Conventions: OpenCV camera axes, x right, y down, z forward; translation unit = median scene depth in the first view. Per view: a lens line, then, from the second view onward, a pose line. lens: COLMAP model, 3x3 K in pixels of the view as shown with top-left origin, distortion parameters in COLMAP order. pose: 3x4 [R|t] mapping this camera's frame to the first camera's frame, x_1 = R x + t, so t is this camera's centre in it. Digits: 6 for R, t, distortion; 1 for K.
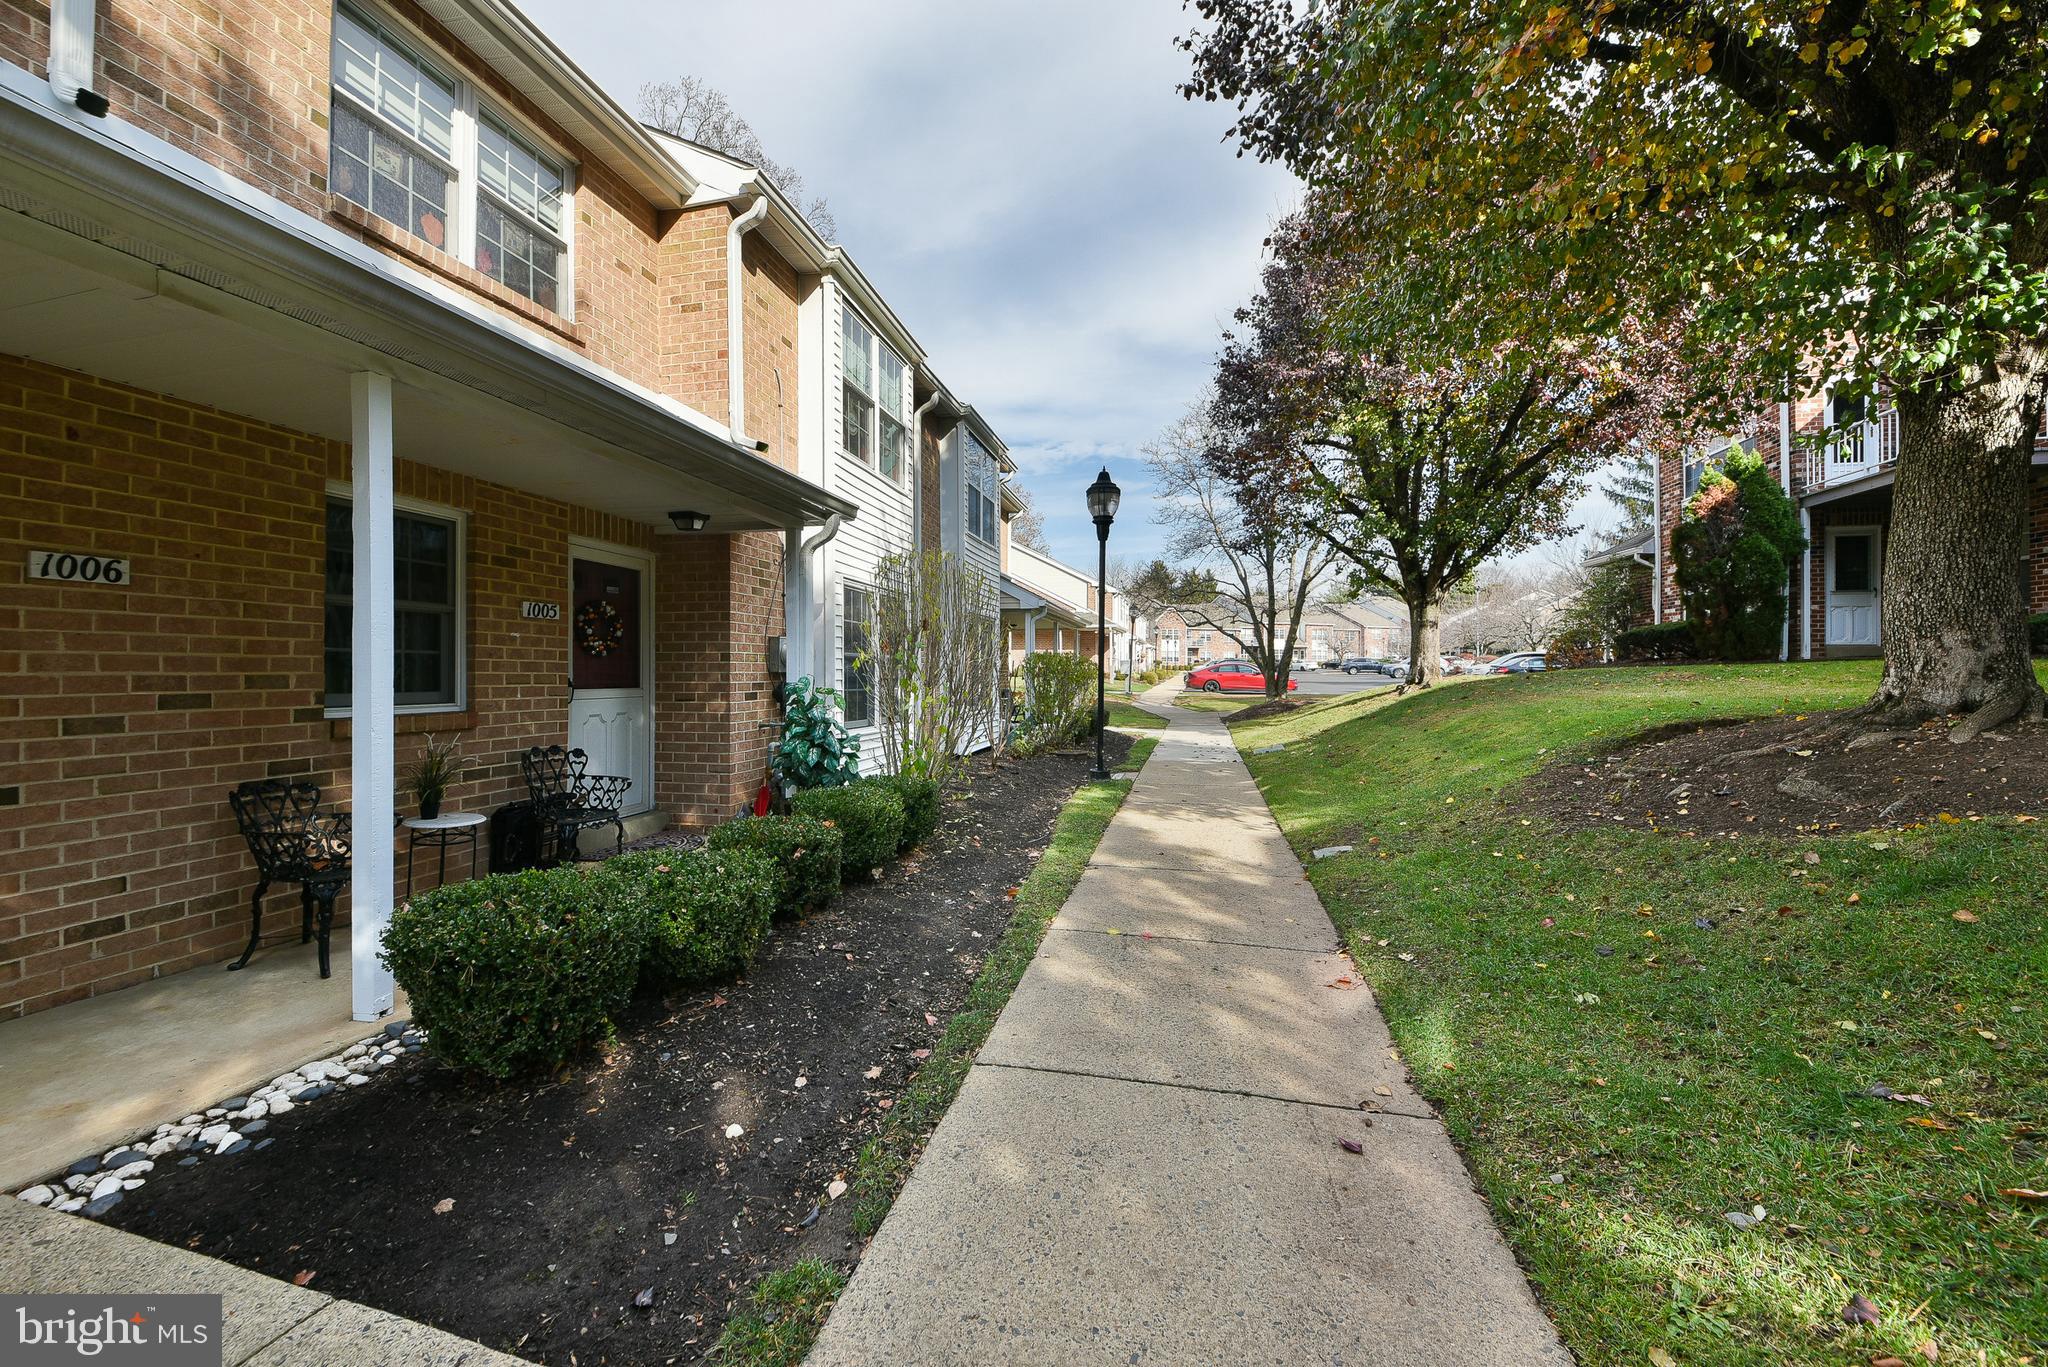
lens RADIAL K [[807.1, 0, 1024.0], [0, 807.1, 683.5], [0, 0, 1]] dist [0.017030, -0.013027]
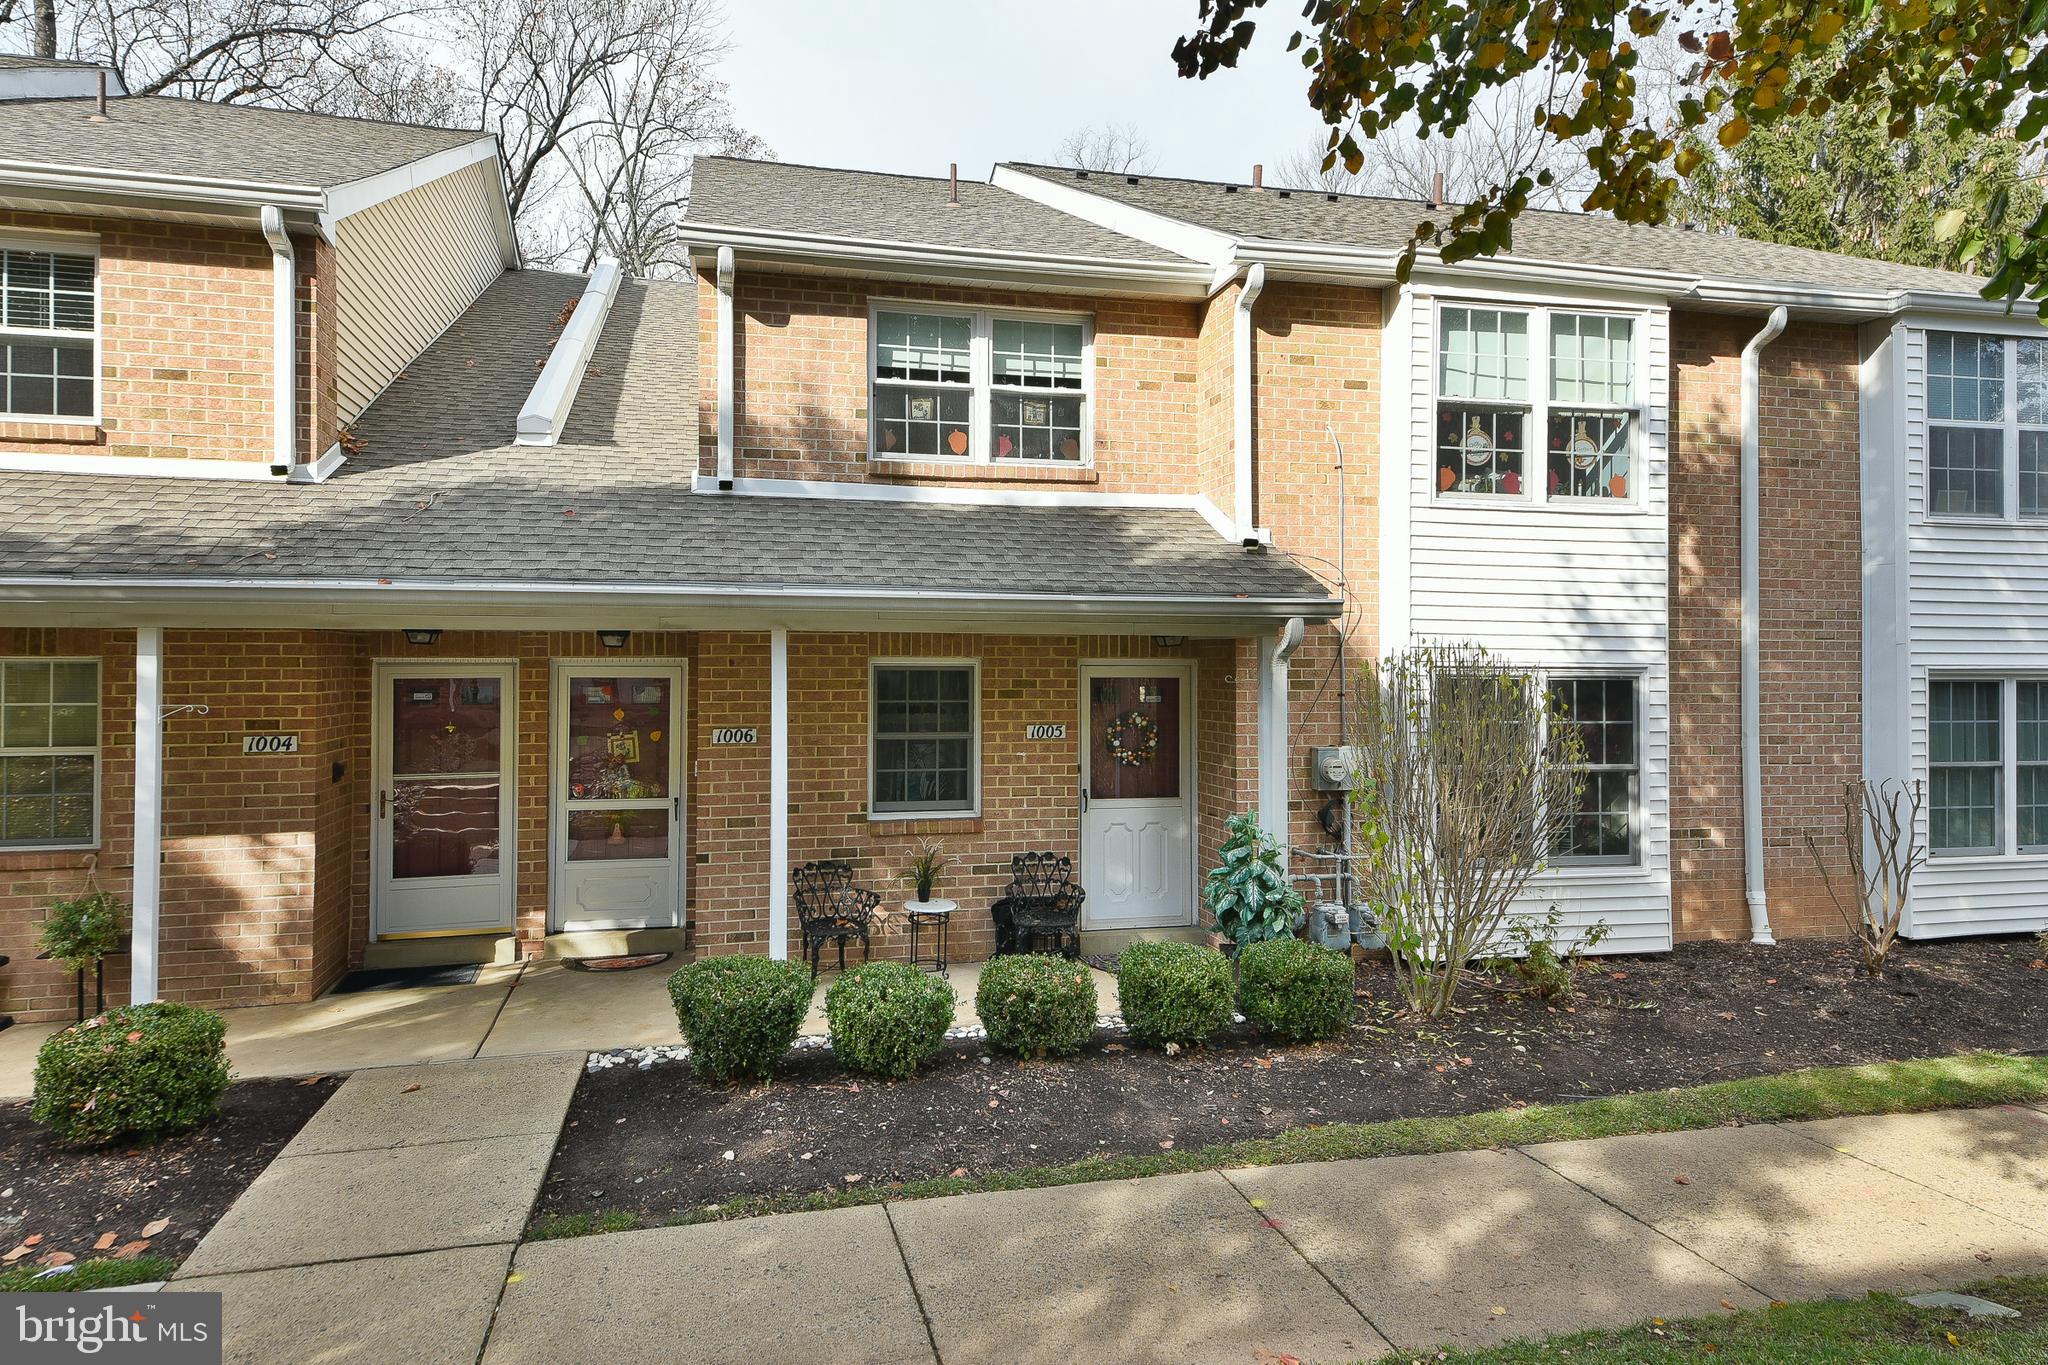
lens RADIAL K [[1268.6, 0, 1021.5], [0, 1268.6, 654.8], [0, 0, 1]] dist [0.080078, -0.000567]
pose [[0.440457, 0.013531, -0.897672, 1.117011], [-0.019542, 0.999794, 0.005482, -0.234192], [0.897561, 0.015127, 0.440631, 0.206305]]
